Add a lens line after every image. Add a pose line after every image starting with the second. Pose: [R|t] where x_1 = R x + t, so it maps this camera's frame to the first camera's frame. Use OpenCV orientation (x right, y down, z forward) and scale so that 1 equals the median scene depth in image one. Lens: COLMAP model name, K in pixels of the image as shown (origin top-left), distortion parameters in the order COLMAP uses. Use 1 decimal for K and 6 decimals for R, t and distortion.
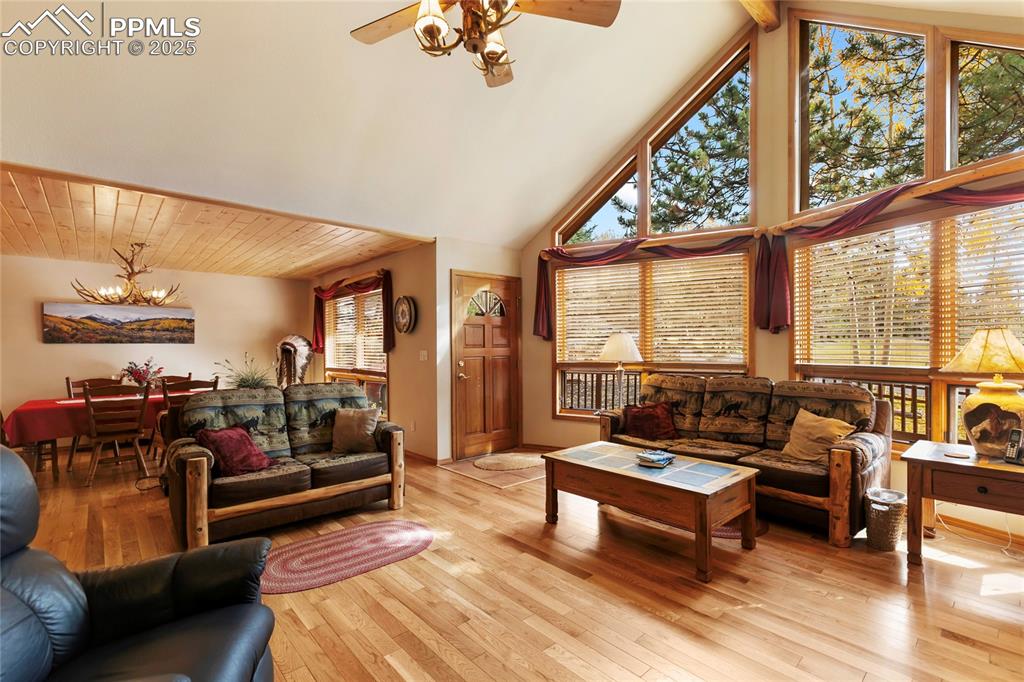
lens RADIAL K [[469.7, 0, 514.2], [0, 469.7, 345.8], [0, 0, 1]] dist [-0.002138, 0.000755]
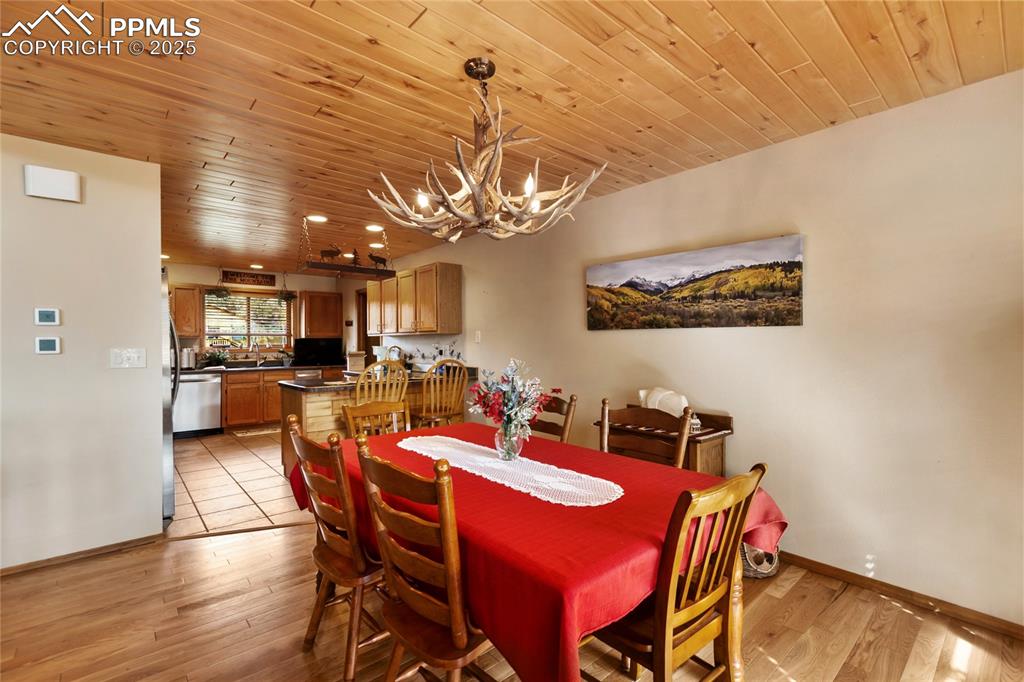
lens RADIAL K [[469.7, 0, 483.7], [0, 469.7, 343.1], [0, 0, 1]] dist [-0.002138, 0.000755]
pose [[-0.026535, 0.013065, -0.999563, -0.565289], [0.006383, 0.999896, 0.012900, 0.005509], [0.999628, -0.006038, -0.026616, 1.432697]]
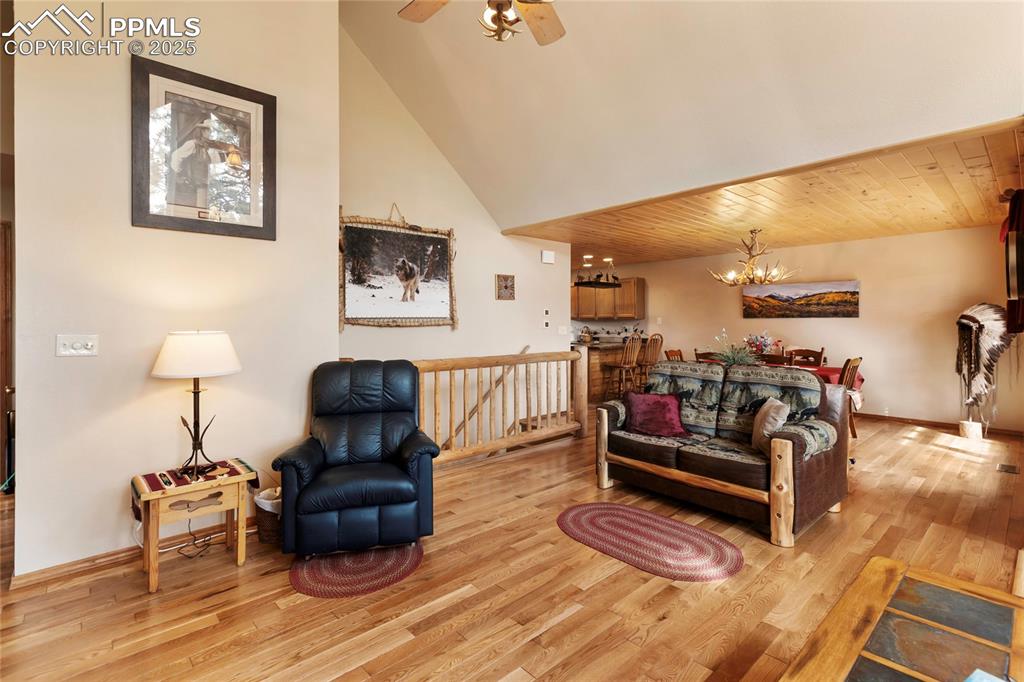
lens RADIAL K [[469.7, 0, 502.3], [0, 469.7, 322.6], [0, 0, 1]] dist [-0.002138, 0.000755]
pose [[-0.012586, 0.005904, -0.999903, 0.483143], [0.002346, 0.999980, 0.005875, -0.003388], [0.999918, -0.002272, -0.012600, 0.583830]]
